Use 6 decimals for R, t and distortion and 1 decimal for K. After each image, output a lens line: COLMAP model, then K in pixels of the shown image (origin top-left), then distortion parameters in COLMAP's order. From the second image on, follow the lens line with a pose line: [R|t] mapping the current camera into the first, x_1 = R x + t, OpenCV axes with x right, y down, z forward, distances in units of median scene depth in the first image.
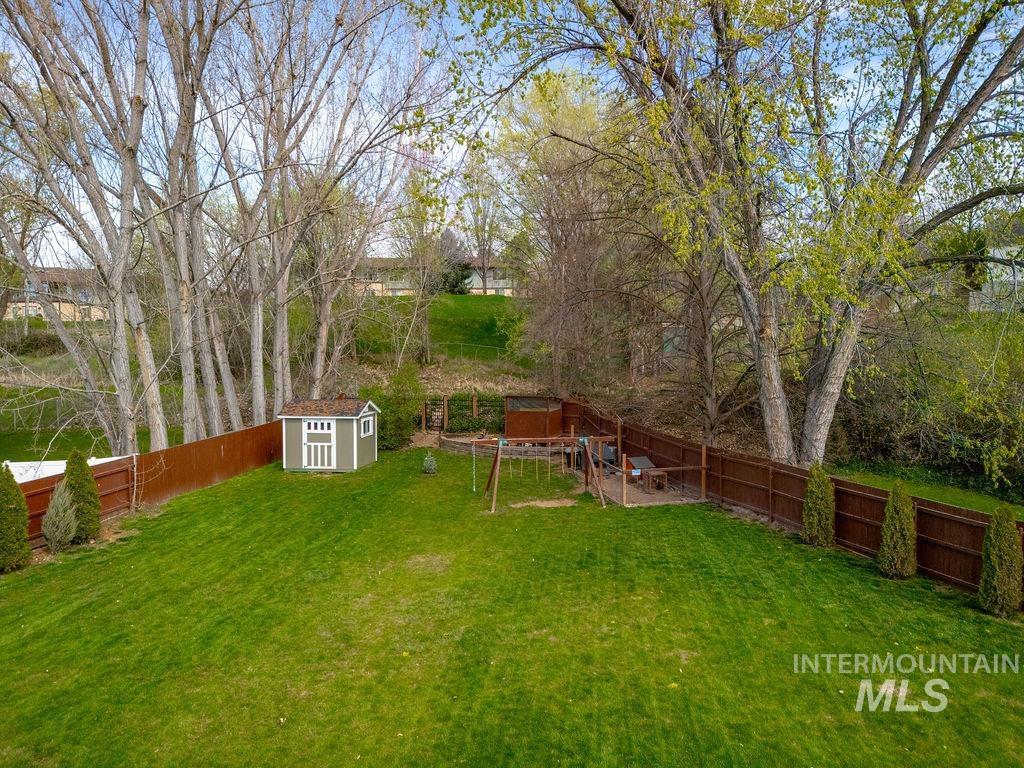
lens RADIAL K [[757.2, 0, 512.1], [0, 757.2, 381.3], [0, 0, 1]] dist [0.098552, -0.110297]
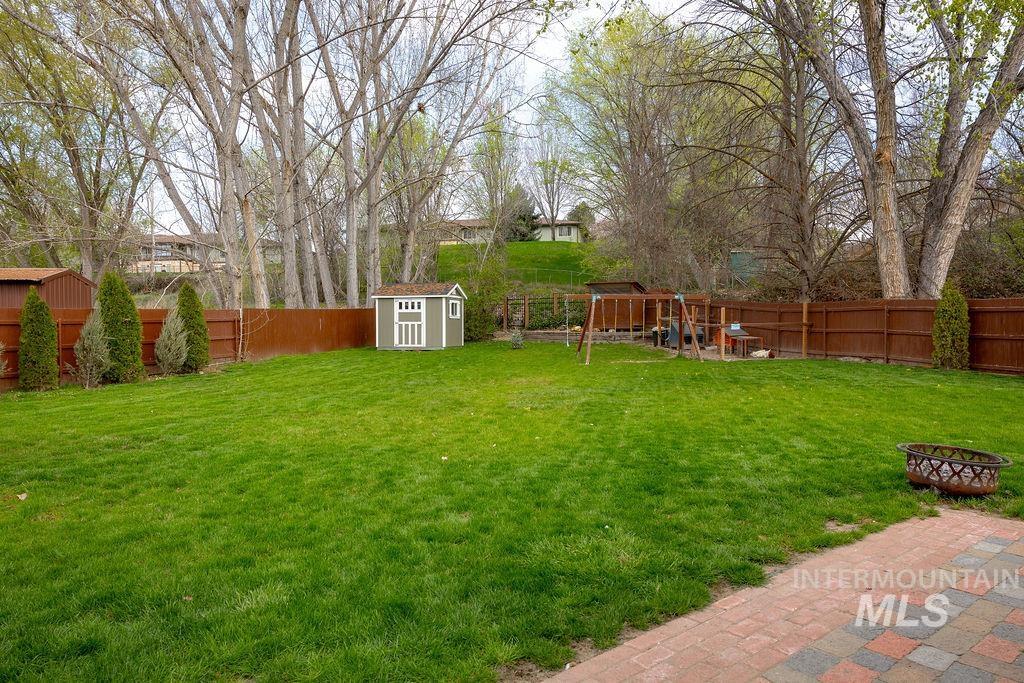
lens RADIAL K [[689.1, 0, 512.0], [0, 689.1, 341.5], [0, 0, 1]] dist [0.005779, 0.002244]
pose [[0.996742, 0.002534, -0.080622, -0.039468], [-0.004390, 0.999729, -0.022853, 0.127937], [0.080543, 0.023132, 0.996483, 0.080362]]
